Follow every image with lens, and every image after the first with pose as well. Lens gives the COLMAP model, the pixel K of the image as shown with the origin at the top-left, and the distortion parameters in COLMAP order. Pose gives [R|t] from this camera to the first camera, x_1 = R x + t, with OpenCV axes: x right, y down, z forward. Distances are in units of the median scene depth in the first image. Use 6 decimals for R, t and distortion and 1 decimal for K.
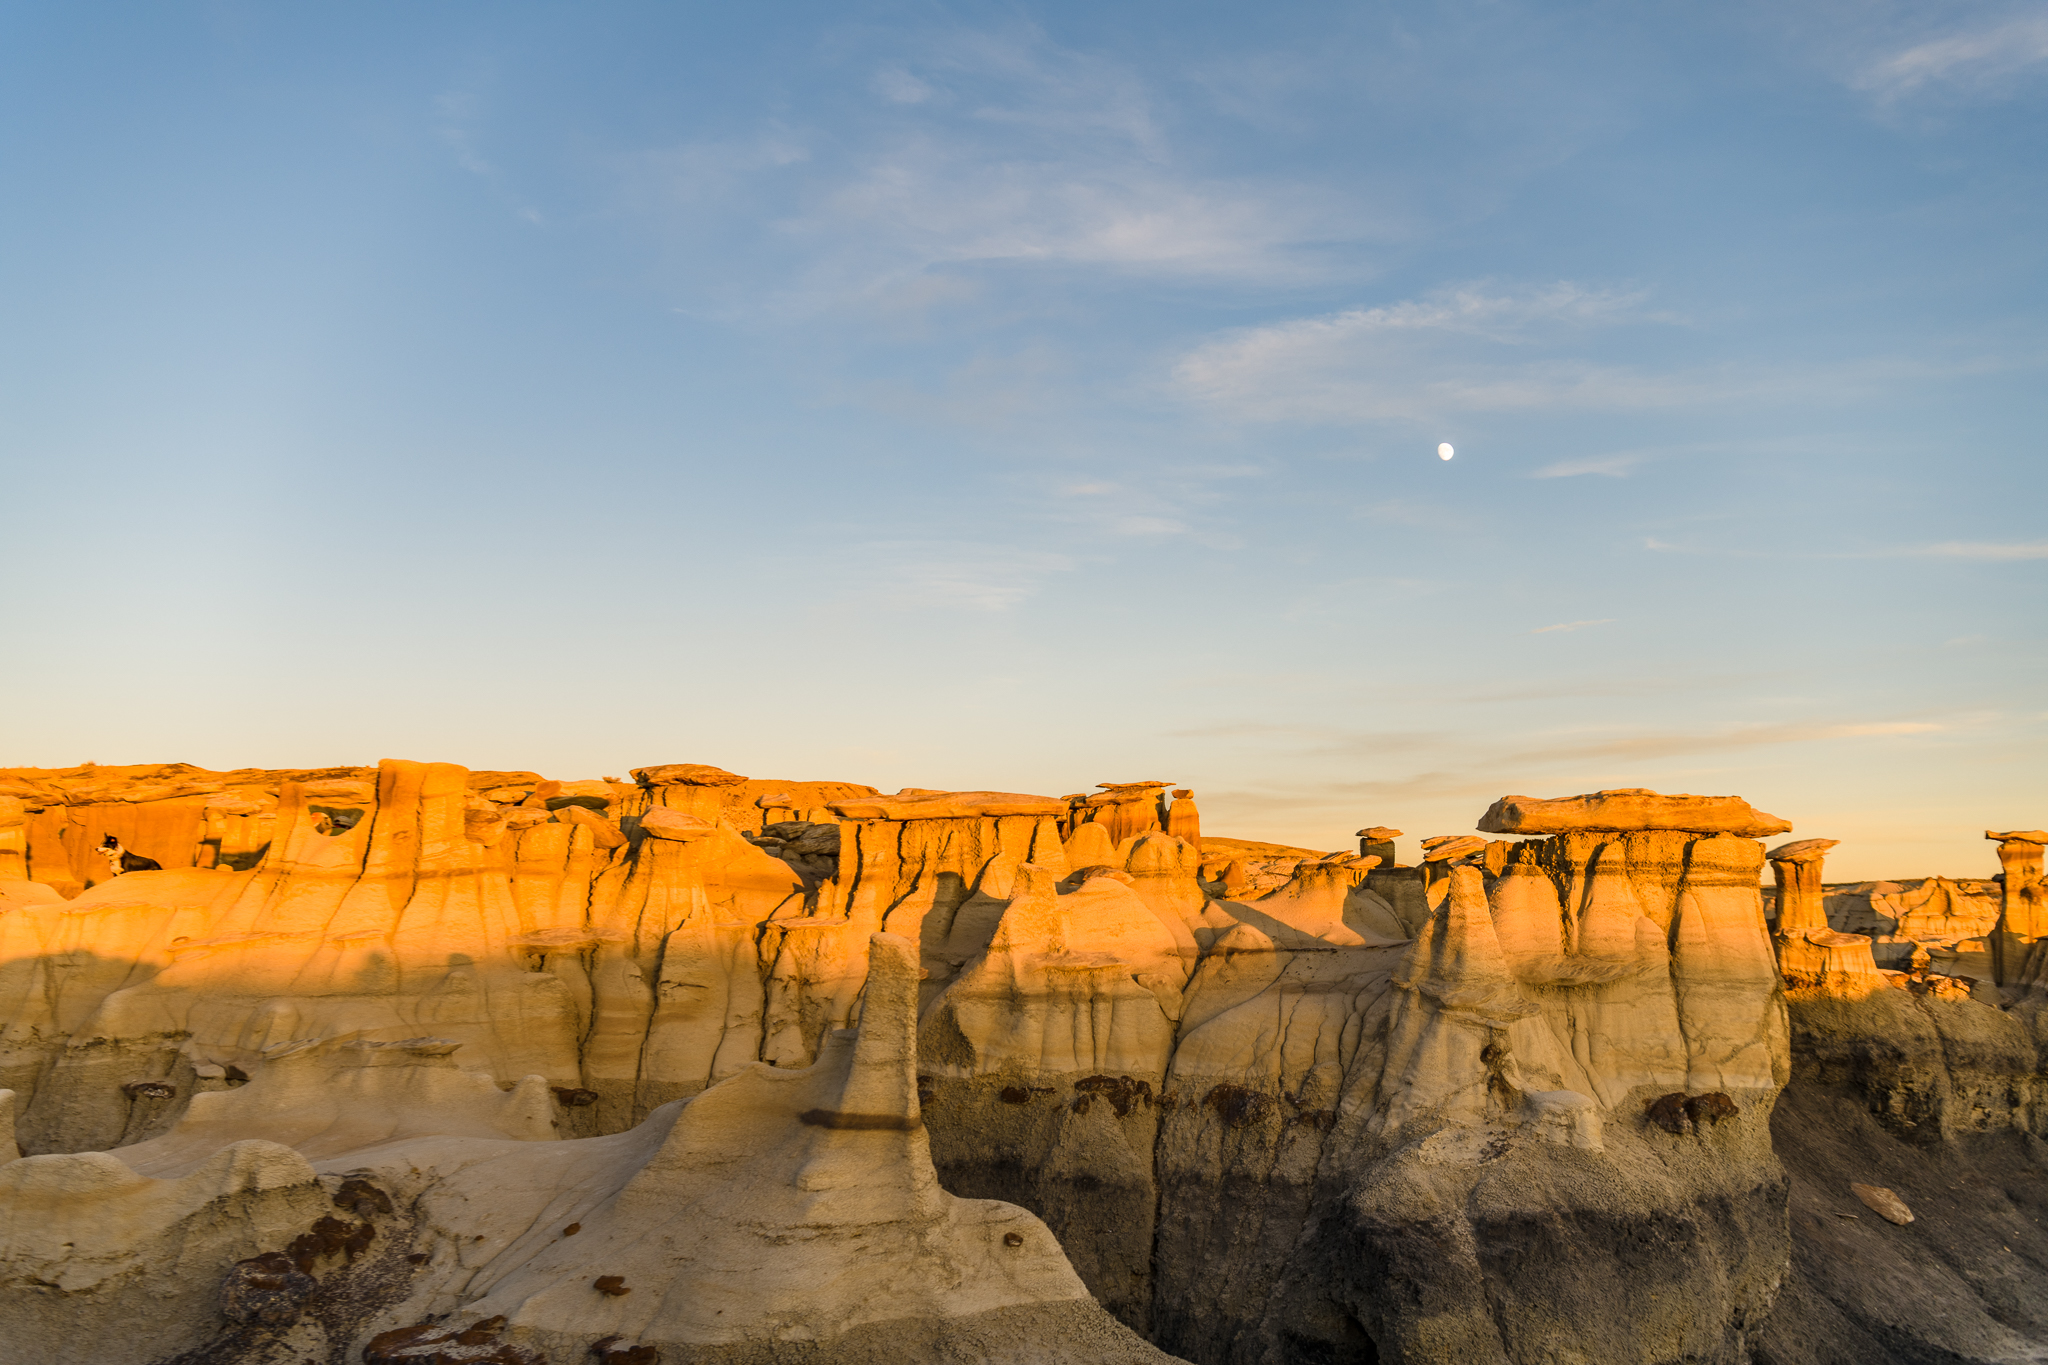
lens RADIAL K [[1994.7, 0, 1022.0], [0, 1994.7, 685.8], [0, 0, 1]] dist [0.011112, 0.000000]
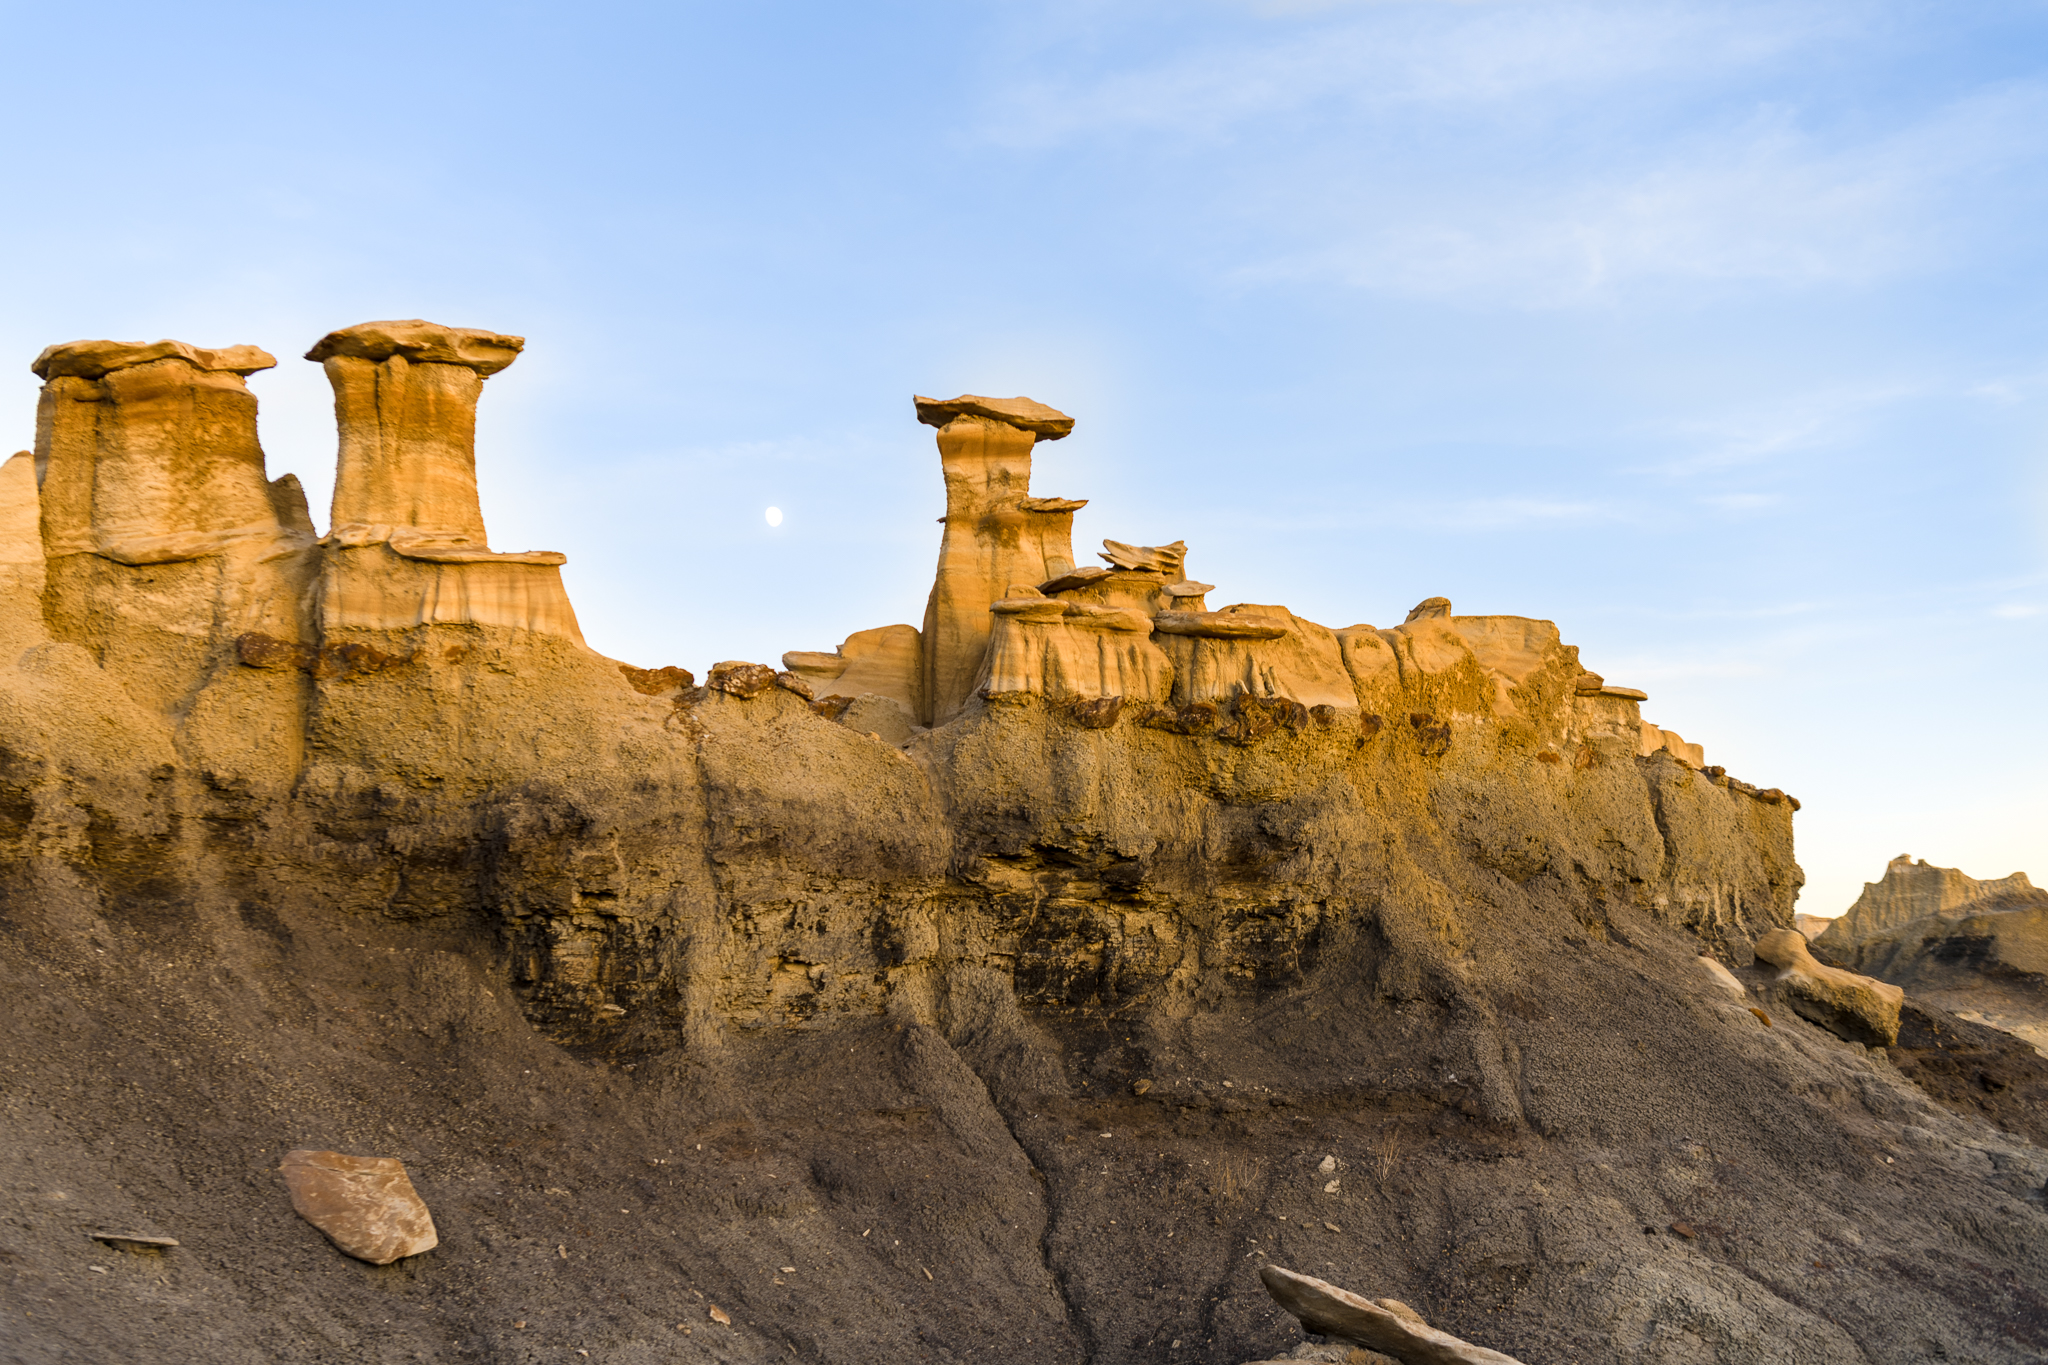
lens RADIAL K [[2231.9, 0, 1023.6], [0, 2231.9, 681.8], [0, 0, 1]] dist [0.000883, 0.000000]
pose [[0.945637, 0.017339, 0.324761, 0.379121], [-0.001307, 0.998772, -0.049520, 0.177567], [-0.325221, 0.046403, 0.944499, 0.576400]]
